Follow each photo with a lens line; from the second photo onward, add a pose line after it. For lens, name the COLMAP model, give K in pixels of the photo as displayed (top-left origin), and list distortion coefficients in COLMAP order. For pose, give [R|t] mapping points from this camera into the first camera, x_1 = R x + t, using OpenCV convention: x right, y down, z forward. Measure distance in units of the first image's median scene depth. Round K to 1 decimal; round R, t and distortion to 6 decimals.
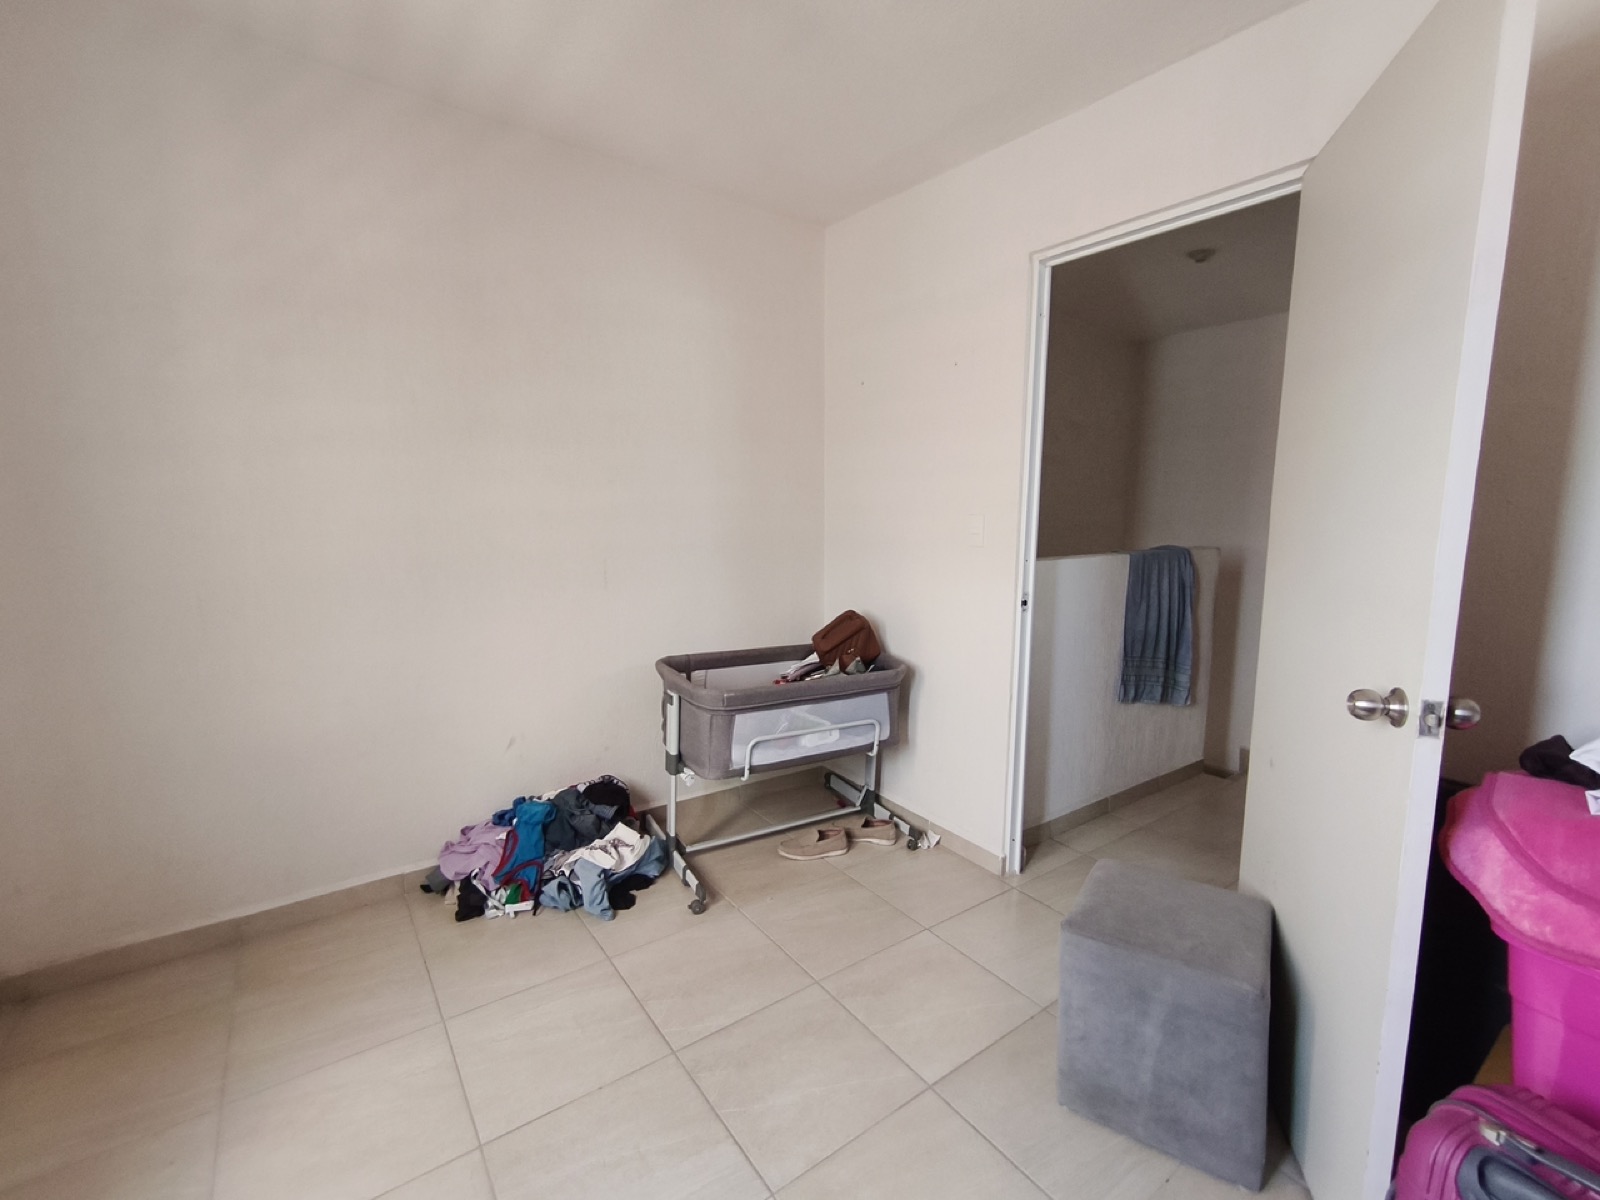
lens RADIAL K [[709.7, 0, 809.4], [0, 709.7, 591.5], [0, 0, 1]] dist [-0.001331, 0.005686]
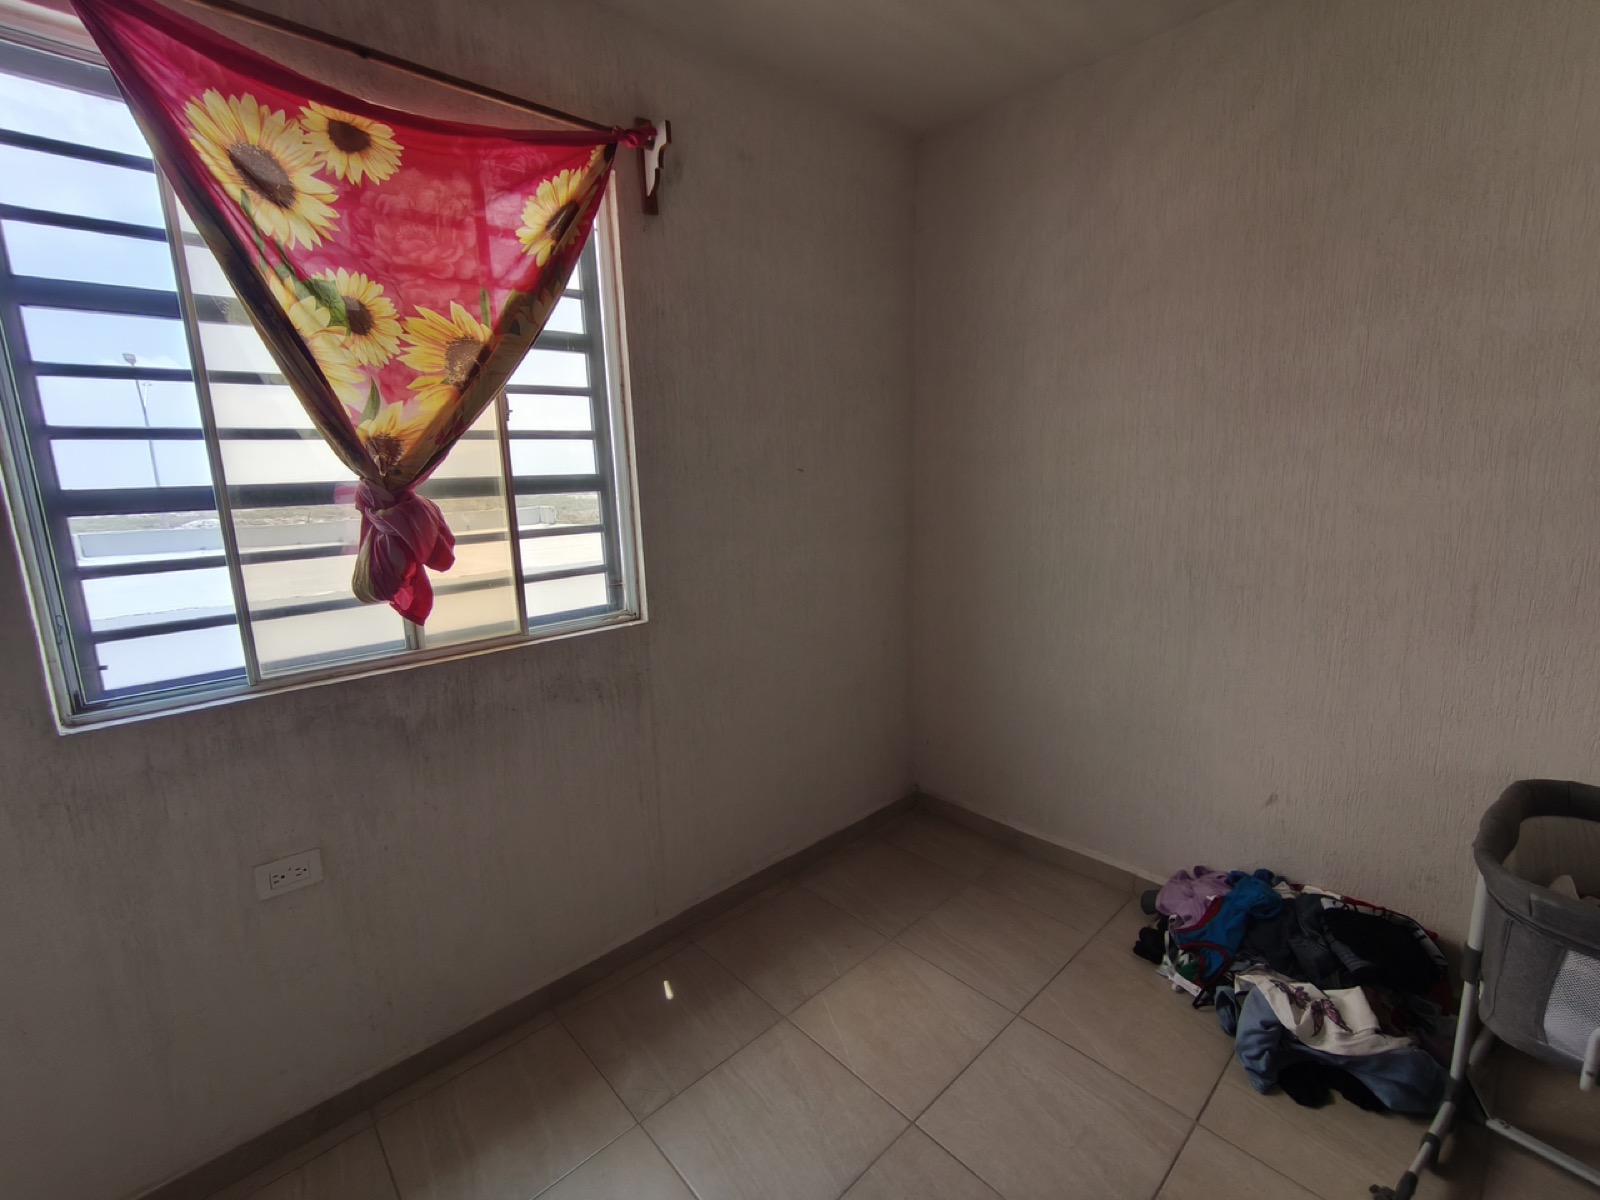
lens RADIAL K [[709.7, 0, 809.4], [0, 709.7, 591.5], [0, 0, 1]] dist [-0.001331, 0.005686]
pose [[0.101551, 0.154875, -0.982701, 0.281934], [-0.071242, 0.986404, 0.148096, -0.100127], [0.992276, 0.054970, 0.111204, 0.418670]]
